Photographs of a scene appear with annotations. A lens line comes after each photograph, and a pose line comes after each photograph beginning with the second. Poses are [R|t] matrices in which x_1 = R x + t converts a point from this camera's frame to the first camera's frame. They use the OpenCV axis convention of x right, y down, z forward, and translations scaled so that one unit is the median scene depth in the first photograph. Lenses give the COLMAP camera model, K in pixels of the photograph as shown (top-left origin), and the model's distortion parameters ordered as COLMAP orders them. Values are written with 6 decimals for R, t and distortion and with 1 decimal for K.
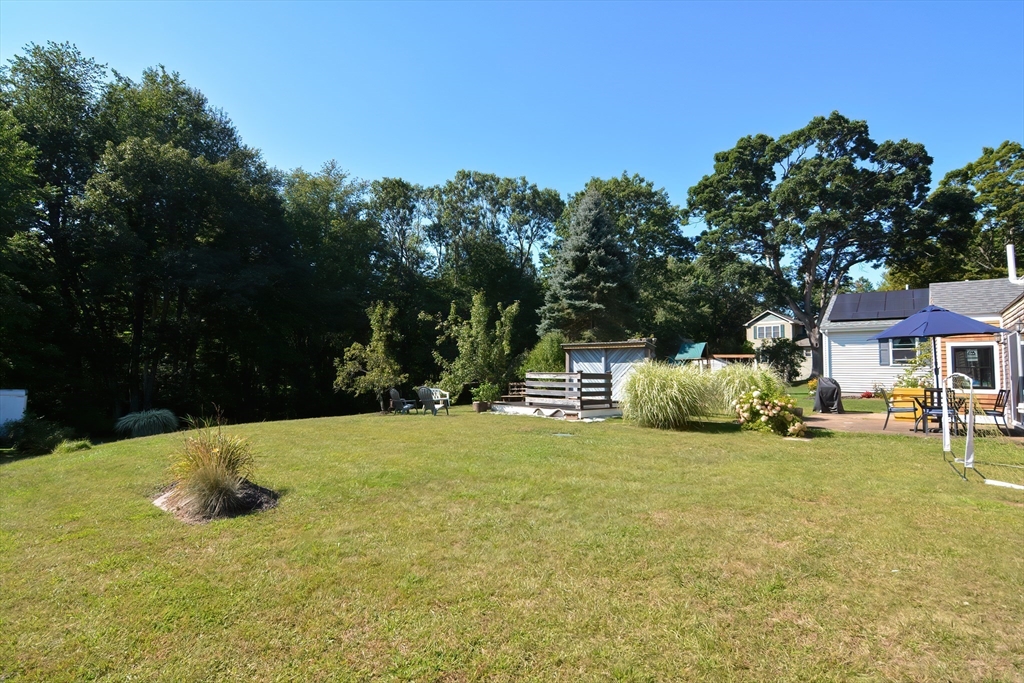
lens RADIAL K [[496.9, 0, 509.4], [0, 496.9, 338.8], [0, 0, 1]] dist [-0.001326, -0.012546]
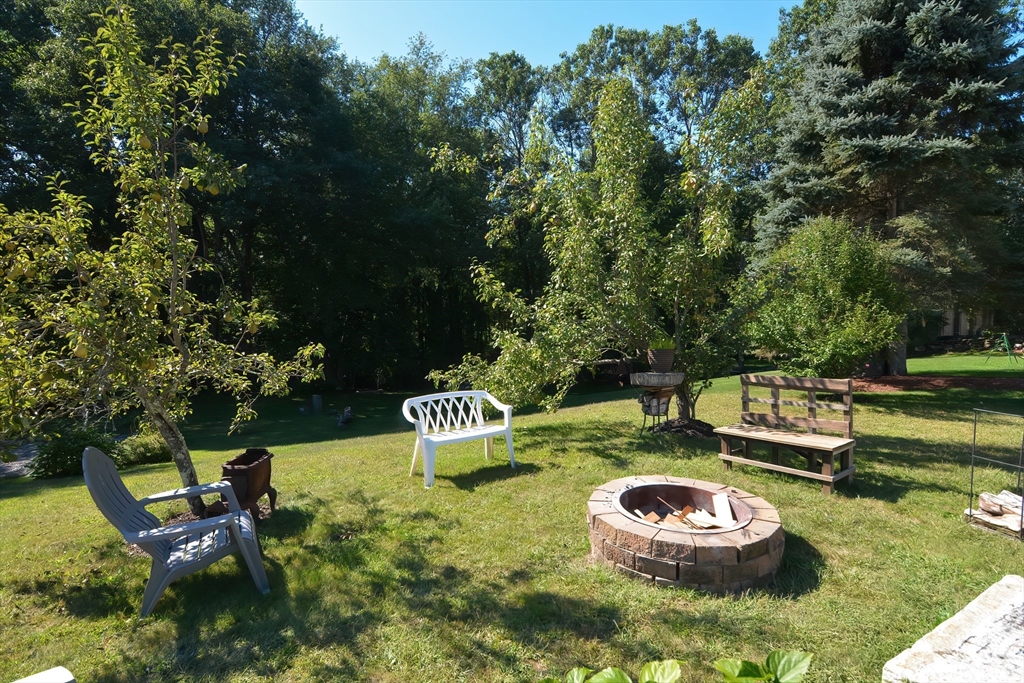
lens RADIAL K [[496.9, 0, 509.4], [0, 496.9, 338.8], [0, 0, 1]] dist [-0.001326, -0.012546]
pose [[0.957233, 0.002375, -0.289307, -0.020426], [0.030063, 0.993737, 0.107627, 0.019697], [0.287751, -0.111722, 0.951167, 0.360266]]
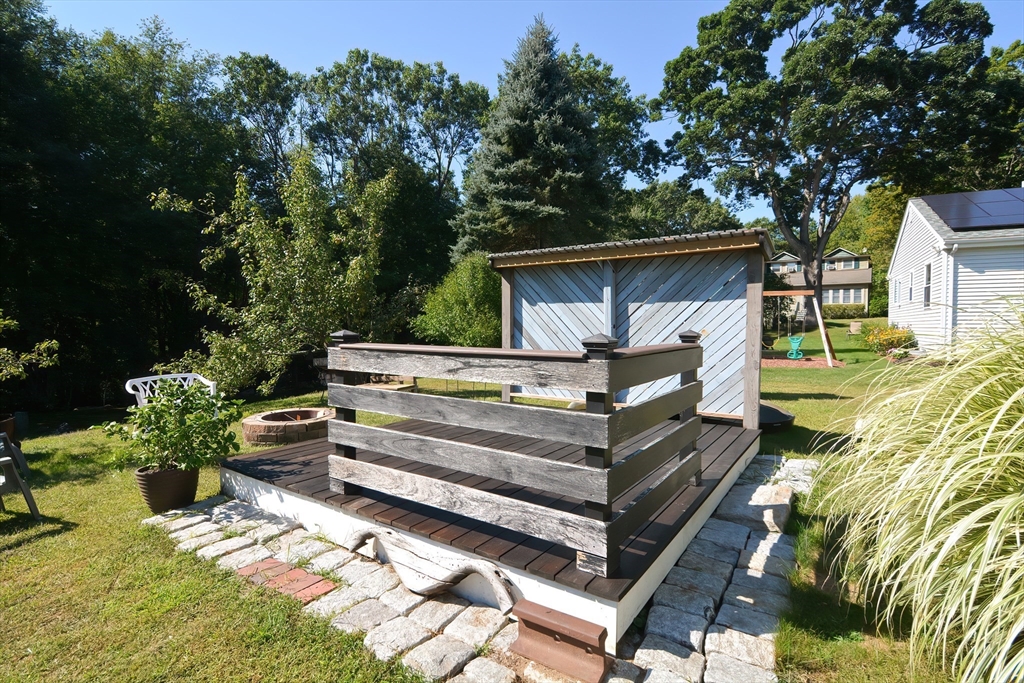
lens RADIAL K [[496.9, 0, 509.4], [0, 496.9, 338.8], [0, 0, 1]] dist [-0.001326, -0.012546]
pose [[0.990399, -0.020162, 0.136763, 0.030187], [0.005689, 0.994414, 0.105398, 0.015169], [-0.138124, -0.103608, 0.984981, 0.277672]]
